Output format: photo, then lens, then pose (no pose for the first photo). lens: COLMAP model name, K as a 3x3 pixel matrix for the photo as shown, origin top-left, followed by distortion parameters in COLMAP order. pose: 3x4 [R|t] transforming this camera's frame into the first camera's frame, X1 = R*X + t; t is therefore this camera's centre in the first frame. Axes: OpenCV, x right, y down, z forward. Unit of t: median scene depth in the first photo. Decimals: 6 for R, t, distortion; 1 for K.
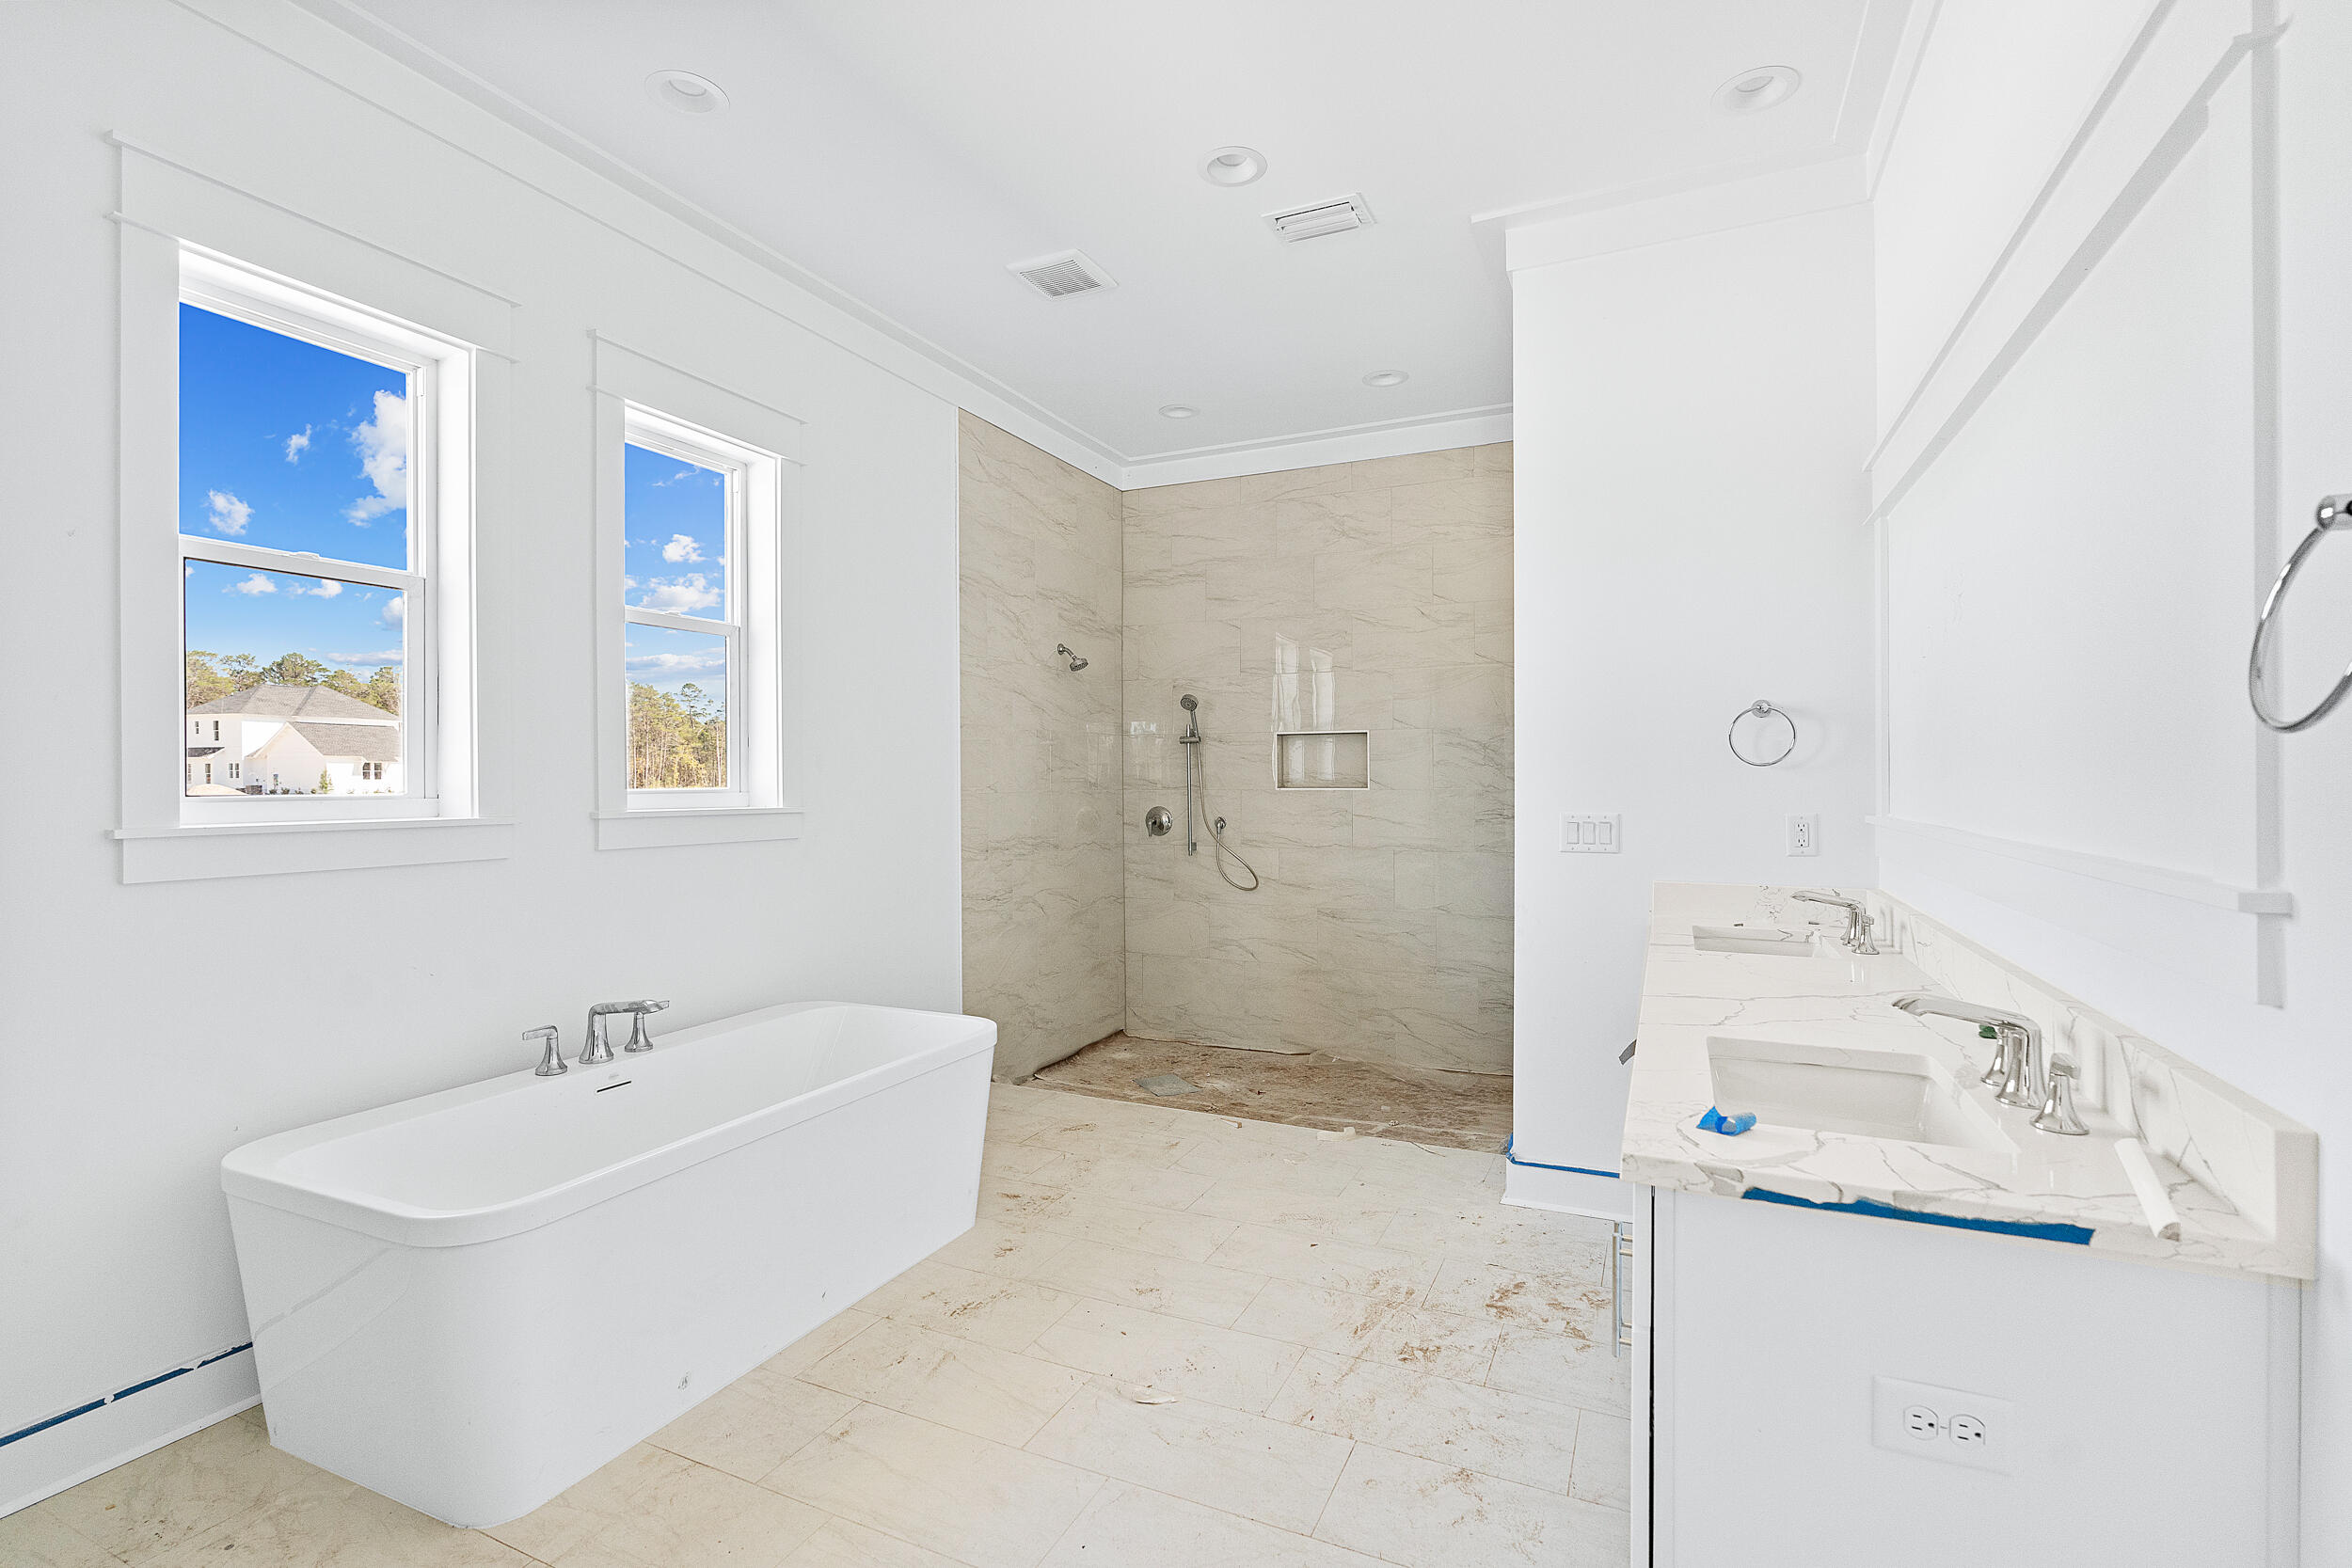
lens RADIAL K [[1063.1, 0, 1176.6], [0, 1063.1, 782.7], [0, 0, 1]] dist [-0.011562, 0.003773]
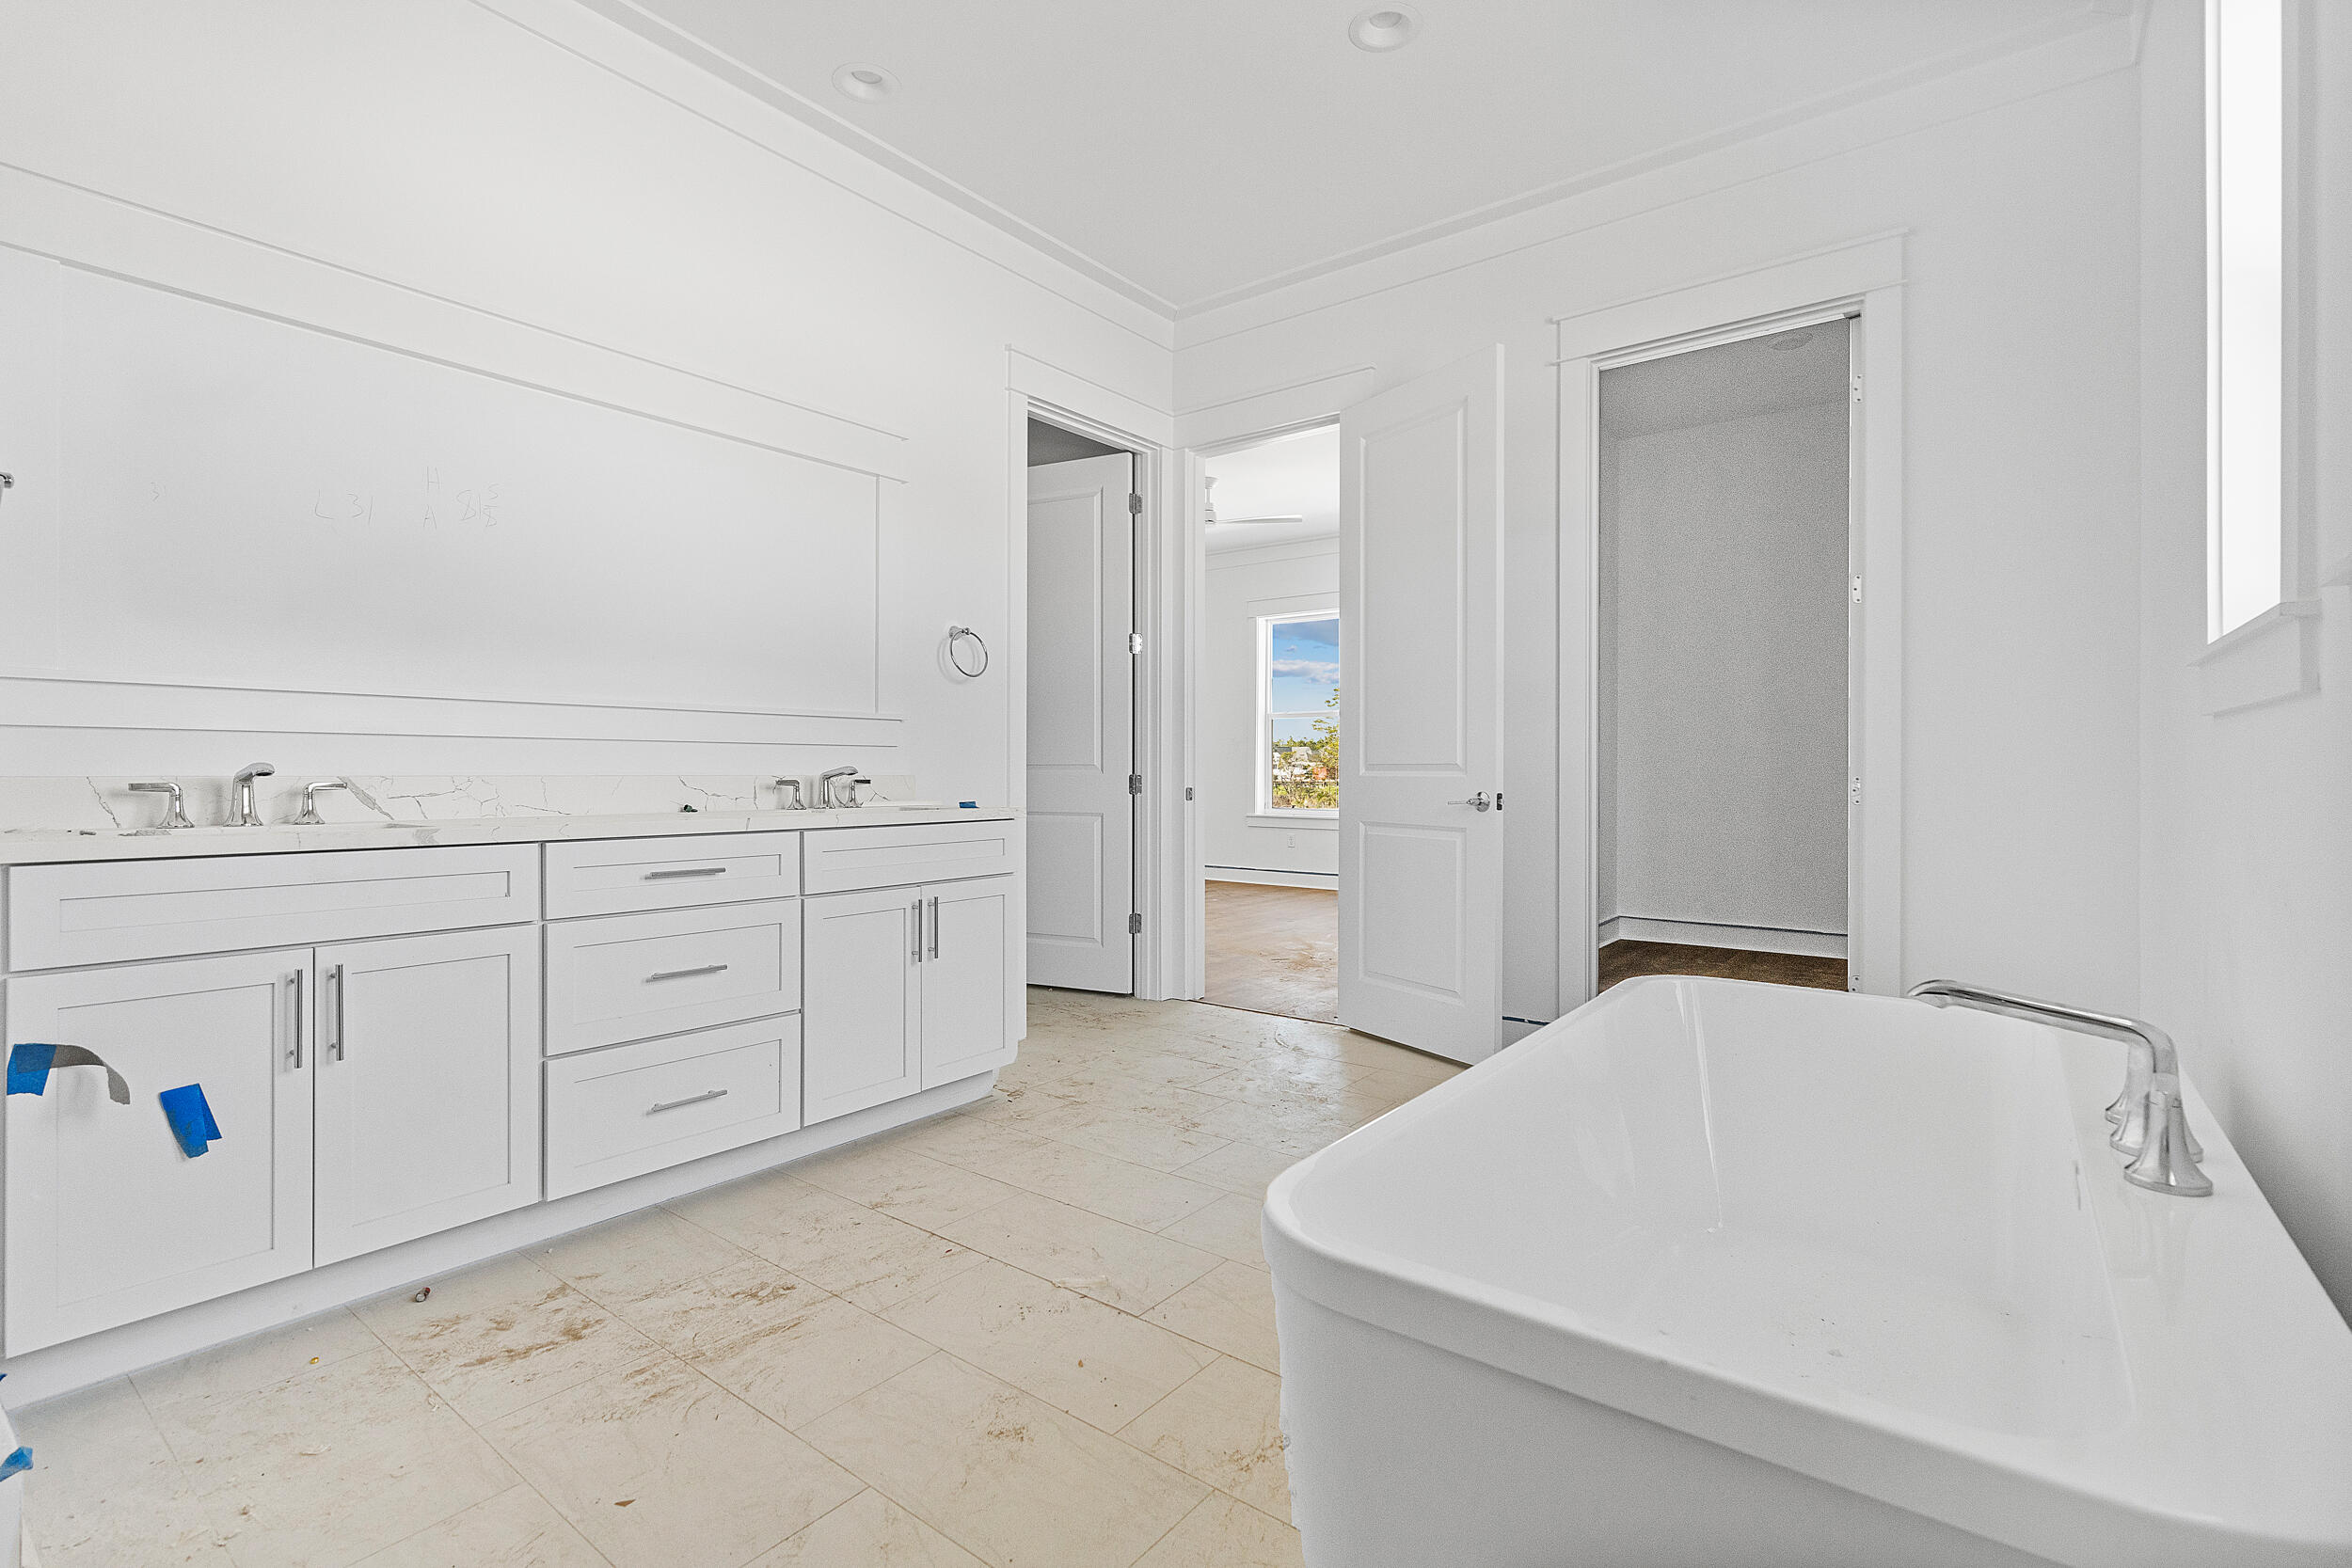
lens RADIAL K [[1063.1, 0, 1175.9], [0, 1063.1, 766.4], [0, 0, 1]] dist [-0.011562, 0.003773]
pose [[-0.973383, 0.002647, 0.229170, -0.277578], [0.004911, 0.999945, 0.009311, 0.104230], [-0.229133, 0.010189, -0.973342, 1.671812]]
